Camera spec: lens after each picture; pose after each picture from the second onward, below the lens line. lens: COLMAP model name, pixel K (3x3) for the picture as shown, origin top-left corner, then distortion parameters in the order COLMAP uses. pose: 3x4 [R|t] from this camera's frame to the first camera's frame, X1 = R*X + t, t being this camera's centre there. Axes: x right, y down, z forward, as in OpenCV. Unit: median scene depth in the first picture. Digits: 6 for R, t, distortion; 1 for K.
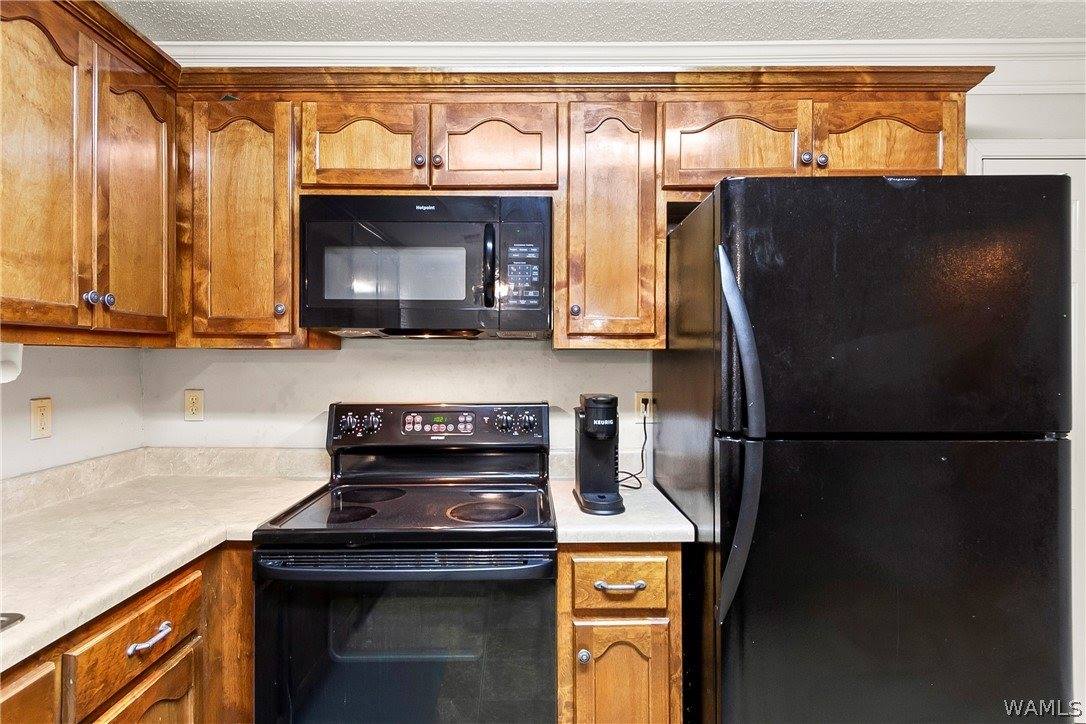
lens RADIAL K [[588.1, 0, 535.6], [0, 588.1, 360.8], [0, 0, 1]] dist [0.012415, -0.007315]
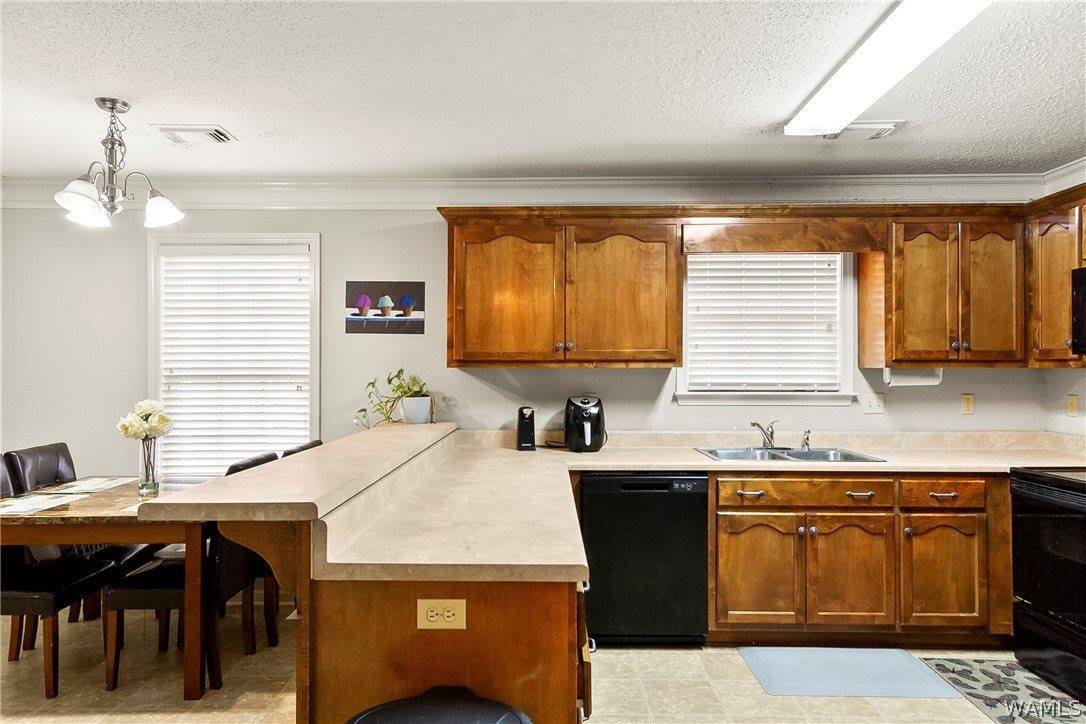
lens RADIAL K [[700.3, 0, 530.1], [0, 700.3, 361.2], [0, 0, 1]] dist [0.017691, -0.010455]
pose [[-0.019401, -0.012586, -0.999733, 1.444683], [-0.005846, 0.999905, -0.012475, -0.007255], [0.999795, 0.005602, -0.019472, -0.385158]]
